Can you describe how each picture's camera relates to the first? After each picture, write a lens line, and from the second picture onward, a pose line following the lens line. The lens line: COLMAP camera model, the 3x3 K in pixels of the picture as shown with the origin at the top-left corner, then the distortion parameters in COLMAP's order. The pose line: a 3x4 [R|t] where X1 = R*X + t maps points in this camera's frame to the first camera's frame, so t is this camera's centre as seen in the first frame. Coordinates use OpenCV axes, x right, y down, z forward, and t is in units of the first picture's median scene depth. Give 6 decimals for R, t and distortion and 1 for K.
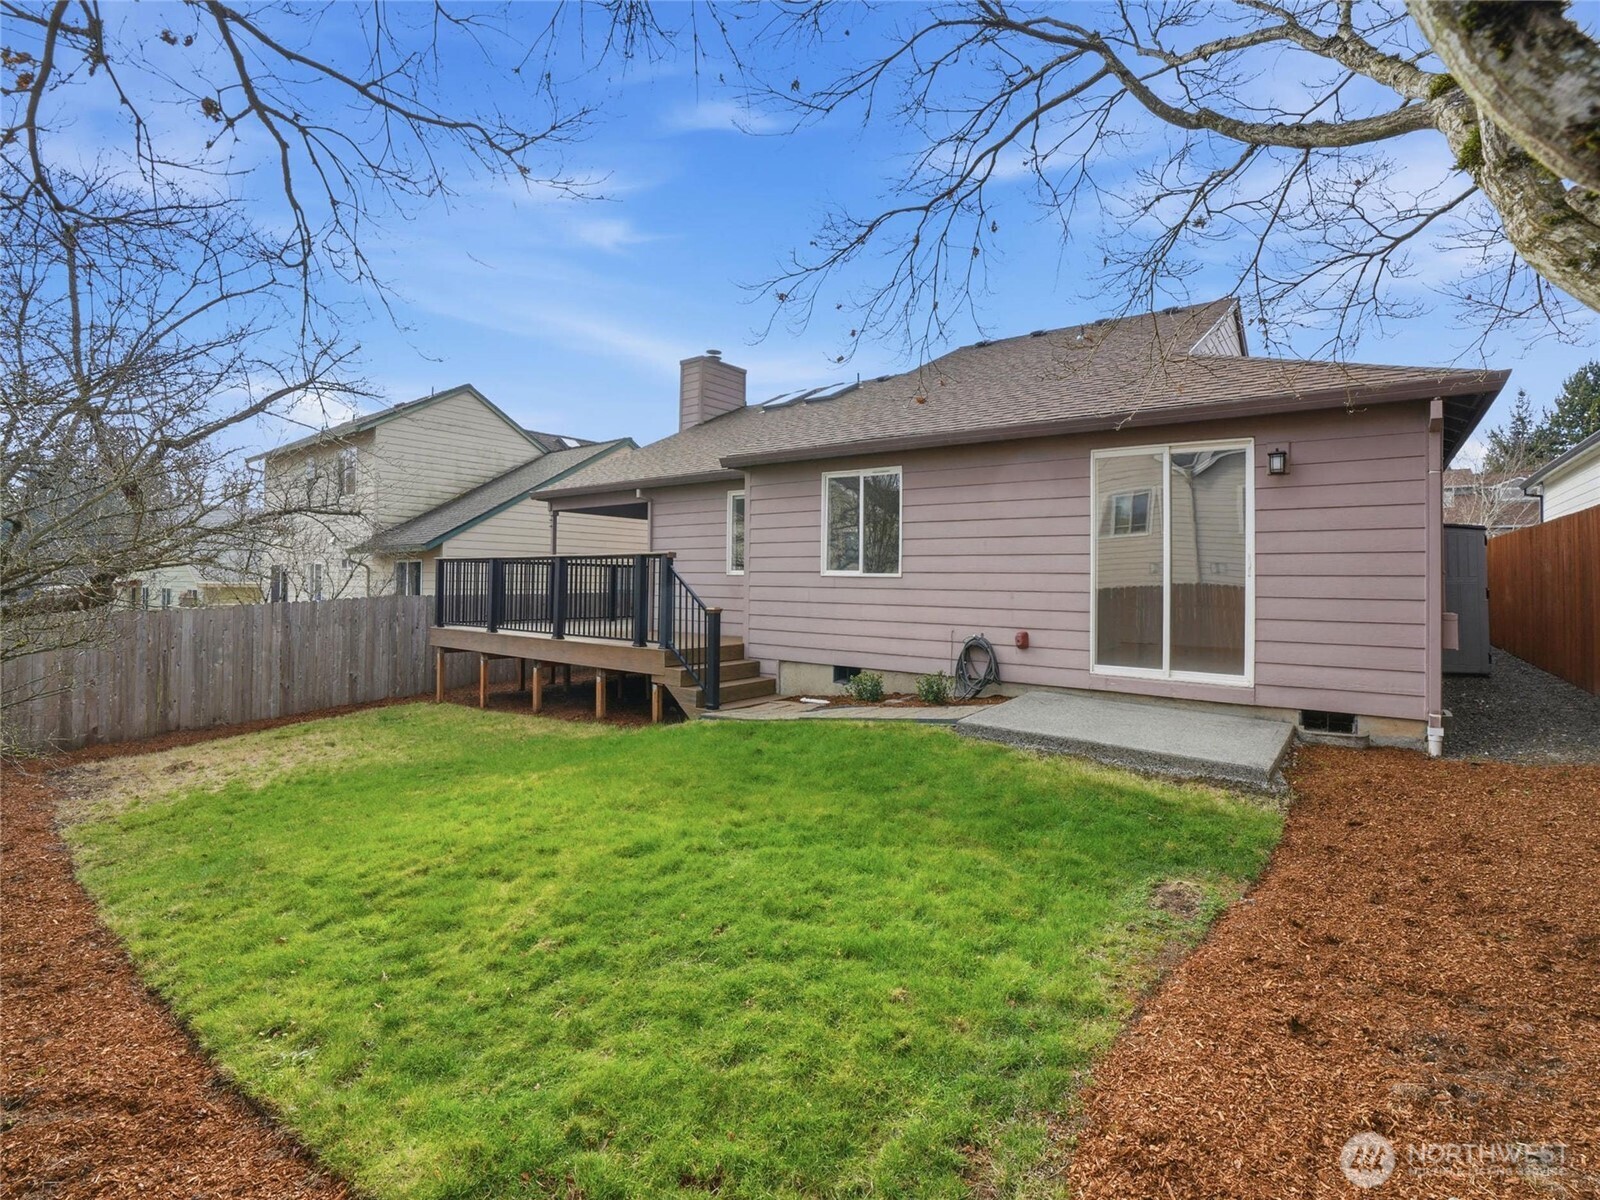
lens RADIAL K [[747.6, 0, 800.0], [0, 747.6, 600.0], [0, 0, 1]] dist [-0.068601, 0.029501]
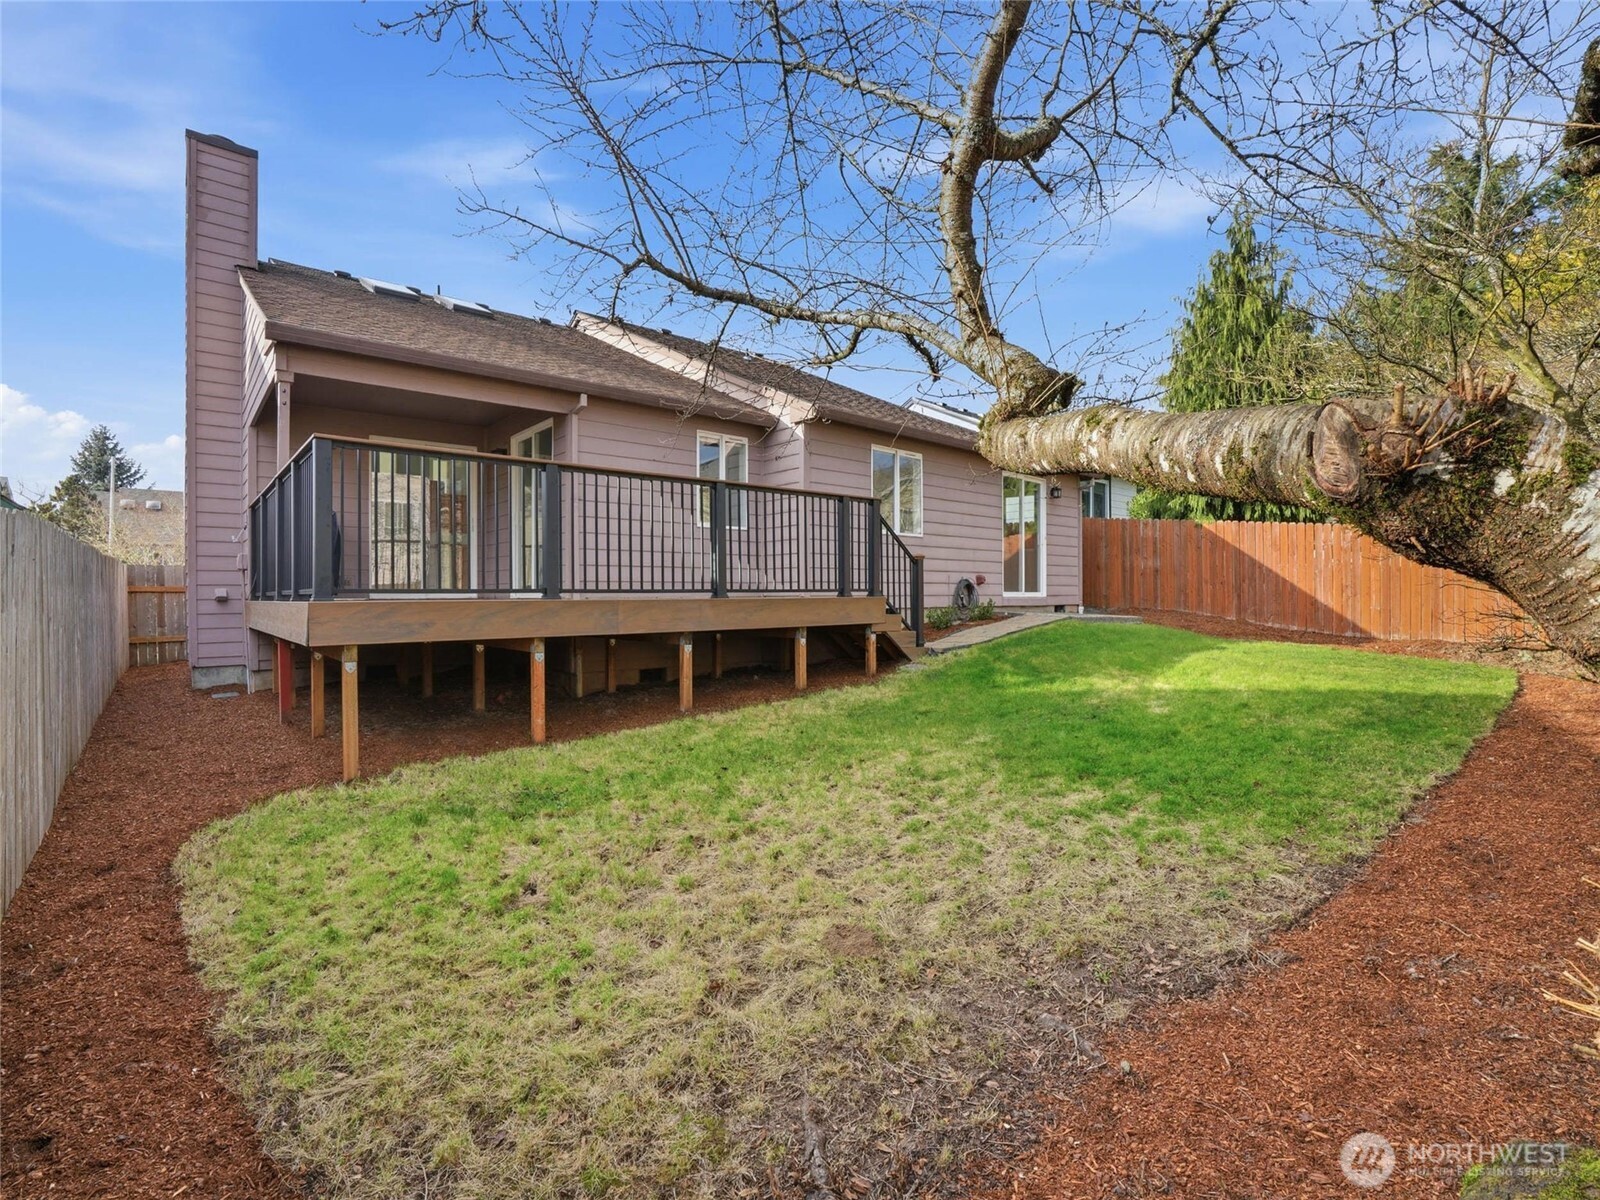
lens RADIAL K [[747.6, 0, 800.0], [0, 747.6, 600.0], [0, 0, 1]] dist [-0.068601, 0.029501]
pose [[0.205295, -0.023473, 0.978419, -1.172923], [0.024790, 0.999516, 0.018778, 0.049805], [-0.978386, 0.020400, 0.205778, 0.900514]]
